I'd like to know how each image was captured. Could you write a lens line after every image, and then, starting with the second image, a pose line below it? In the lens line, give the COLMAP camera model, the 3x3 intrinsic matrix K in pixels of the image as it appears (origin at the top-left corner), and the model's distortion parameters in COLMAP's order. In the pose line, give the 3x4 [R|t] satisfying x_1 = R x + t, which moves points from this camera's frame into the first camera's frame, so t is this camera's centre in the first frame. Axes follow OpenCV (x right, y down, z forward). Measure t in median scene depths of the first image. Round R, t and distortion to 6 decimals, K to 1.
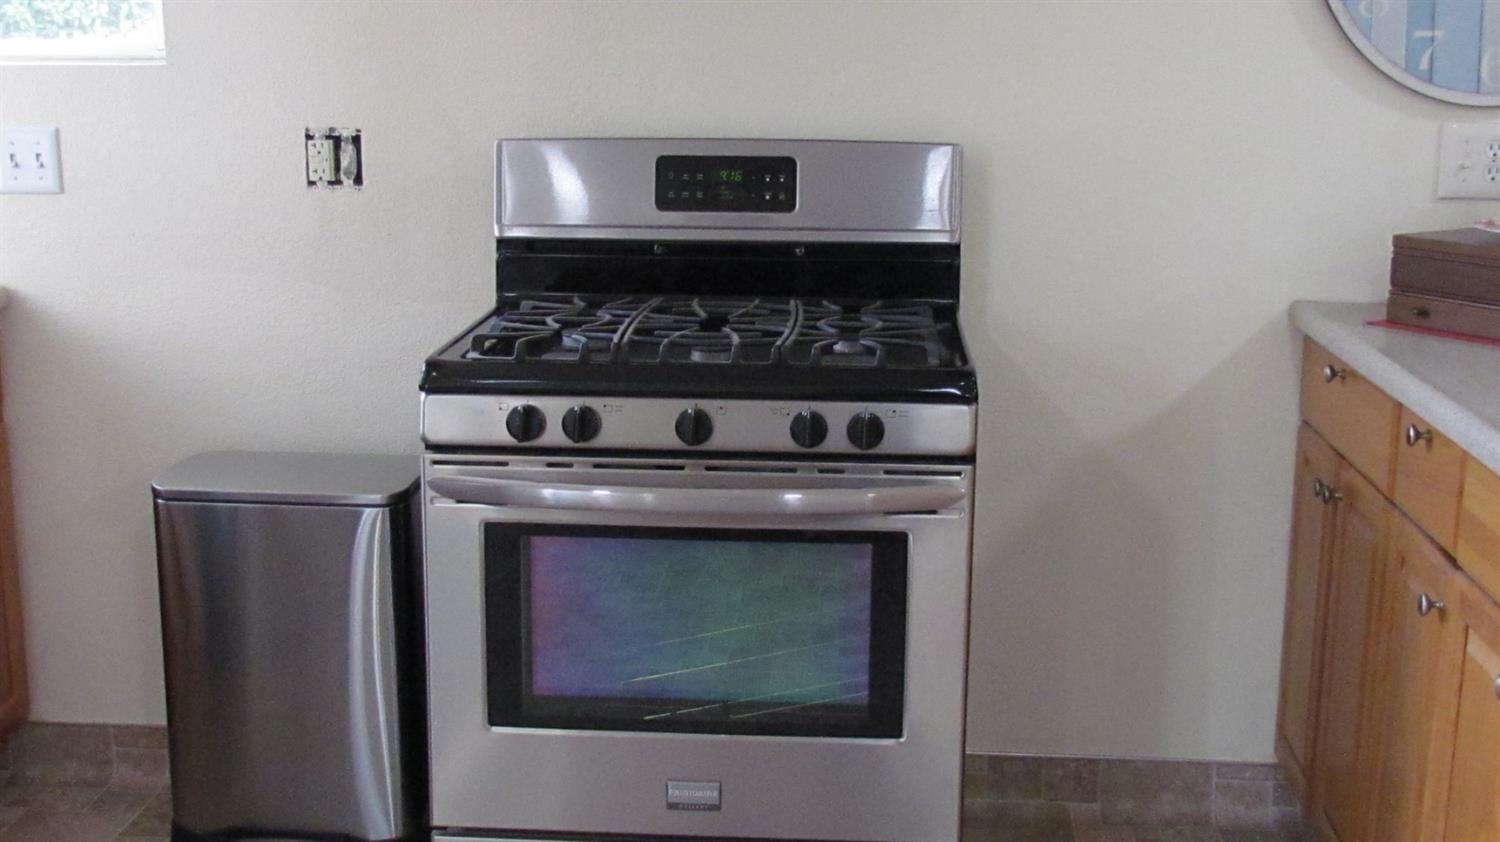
lens RADIAL K [[1904.9, 0, 747.1], [0, 1904.9, 431.7], [0, 0, 1]] dist [0.004193, 0.000000]
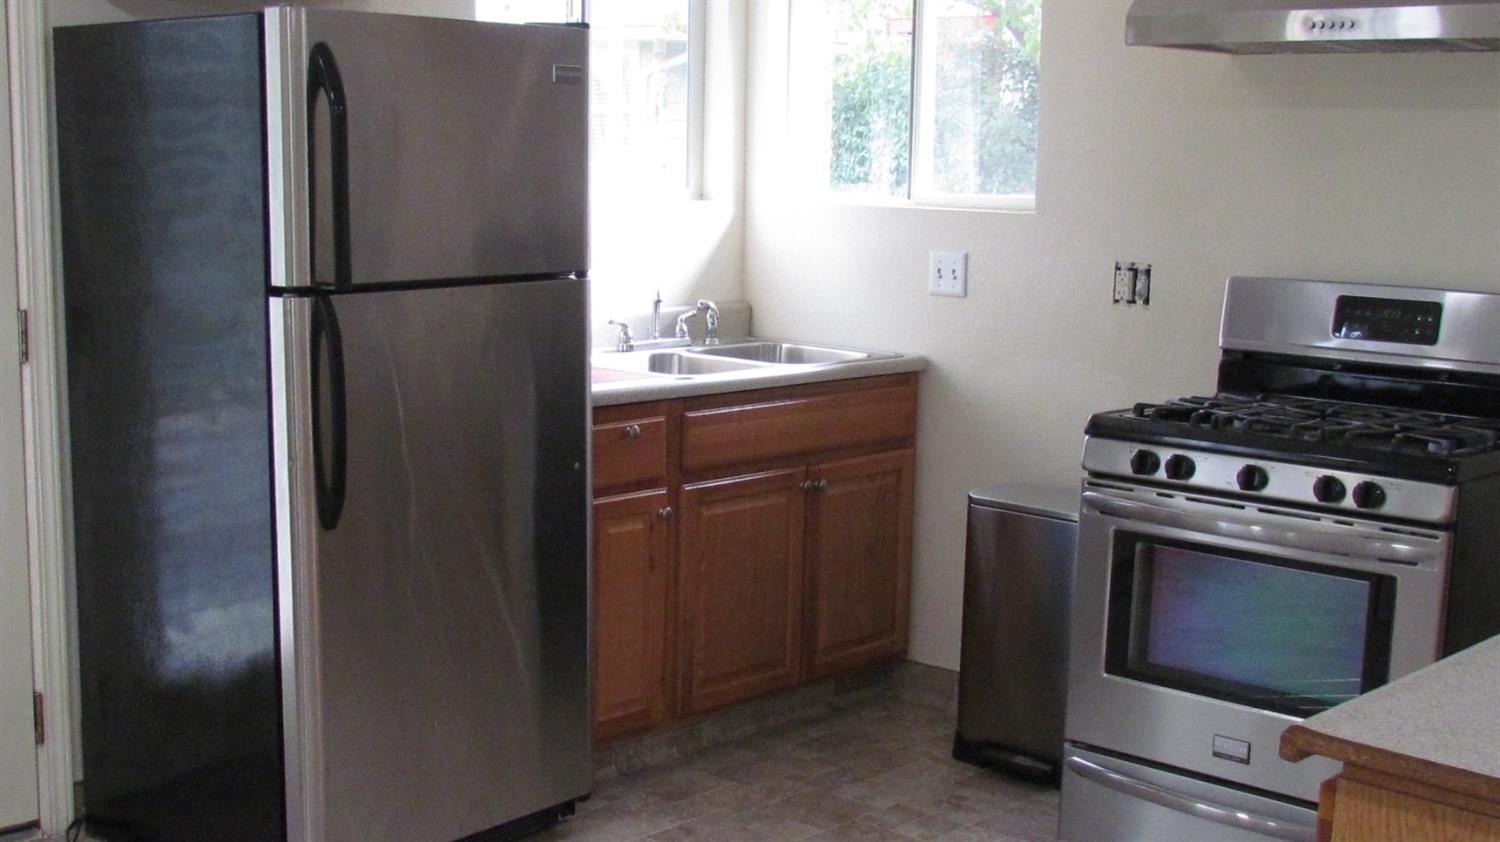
lens RADIAL K [[1904.9, 0, 754.2], [0, 1904.9, 420.4], [0, 0, 1]] dist [0.004193, 0.000000]
pose [[0.800560, 0.103022, -0.590331, 0.480455], [-0.156386, 0.986892, -0.039850, 0.065503], [0.578487, 0.124222, 0.806177, -0.332624]]
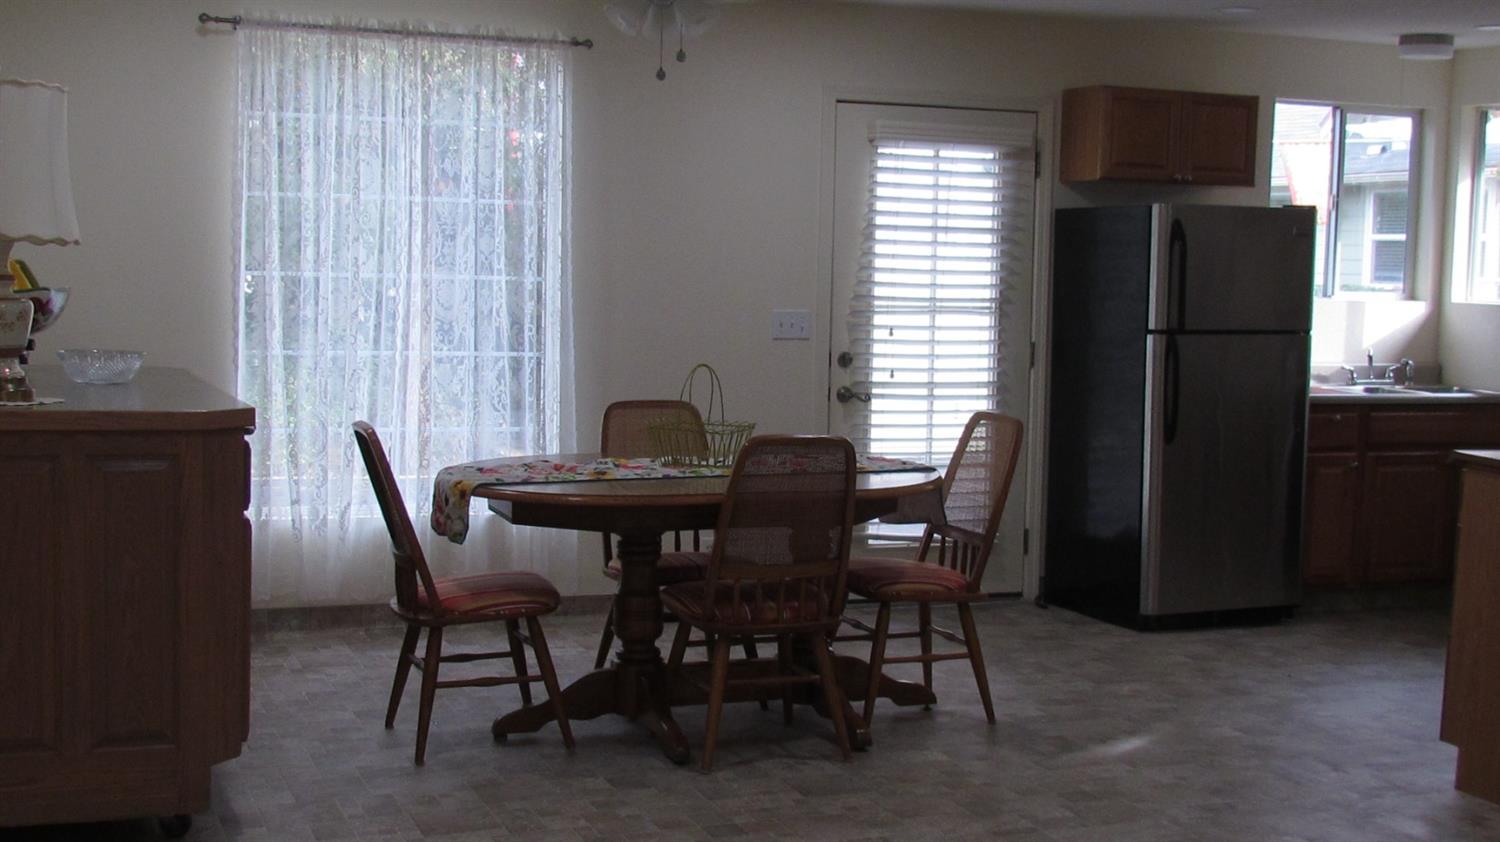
lens RADIAL K [[1904.9, 0, 752.5], [0, 1904.9, 420.8], [0, 0, 1]] dist [0.004193, 0.000000]
pose [[0.455267, 0.090050, -0.885789, 1.754469], [-0.223074, 0.974677, -0.015567, 0.292583], [0.861957, 0.204683, 0.463826, -1.328203]]
